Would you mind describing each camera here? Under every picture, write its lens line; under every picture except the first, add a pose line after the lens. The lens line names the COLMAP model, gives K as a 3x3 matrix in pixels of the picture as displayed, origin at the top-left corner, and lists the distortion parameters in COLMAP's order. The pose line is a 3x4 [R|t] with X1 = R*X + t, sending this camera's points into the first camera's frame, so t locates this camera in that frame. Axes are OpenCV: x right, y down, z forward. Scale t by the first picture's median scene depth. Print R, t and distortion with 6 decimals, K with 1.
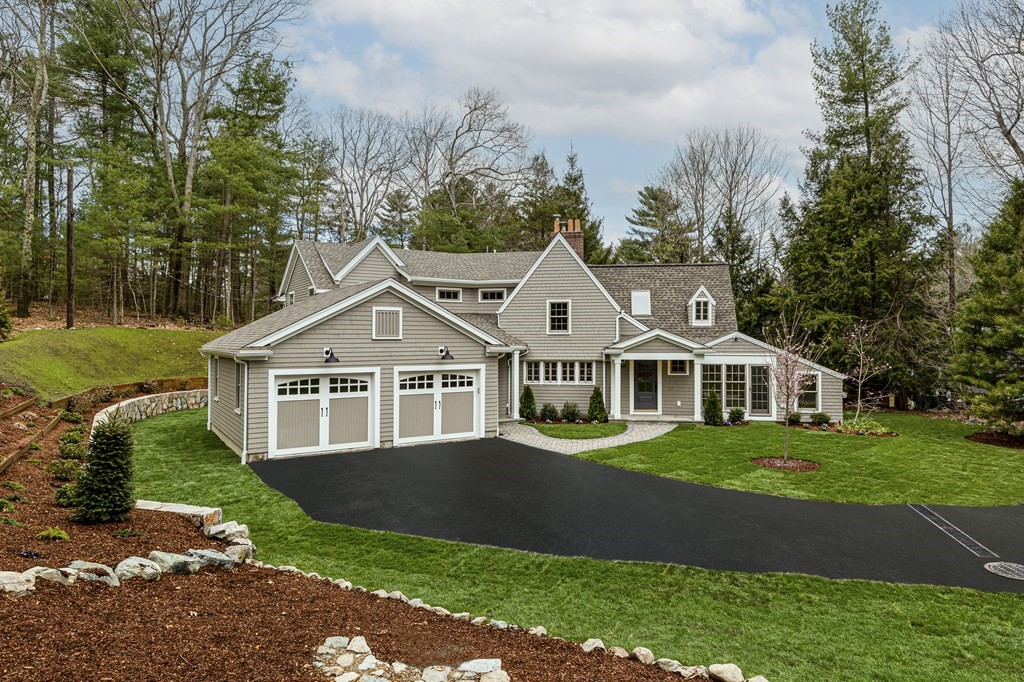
lens RADIAL K [[619.1, 0, 512.0], [0, 619.1, 341.0], [0, 0, 1]] dist [0.003265, 0.000906]
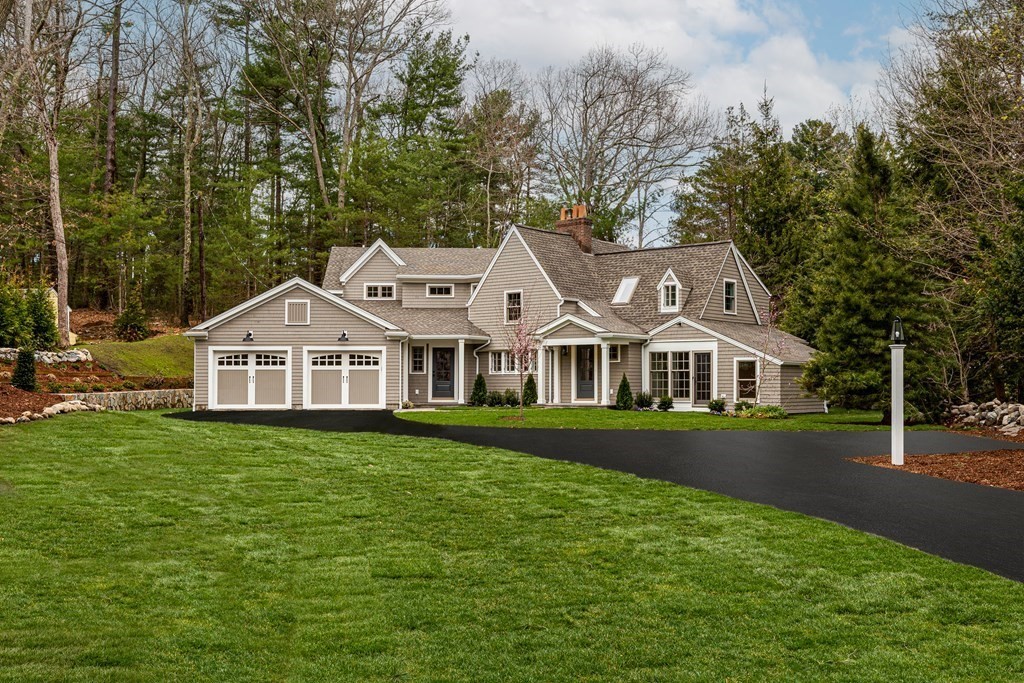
lens RADIAL K [[1026.7, 0, 512.0], [0, 1026.7, 341.5], [0, 0, 1]] dist [0.020838, 0.003368]
pose [[0.868696, -0.019017, -0.494980, 0.977450], [-0.001473, 0.999159, -0.040974, 0.093298], [0.495343, 0.036323, 0.867938, -0.496269]]
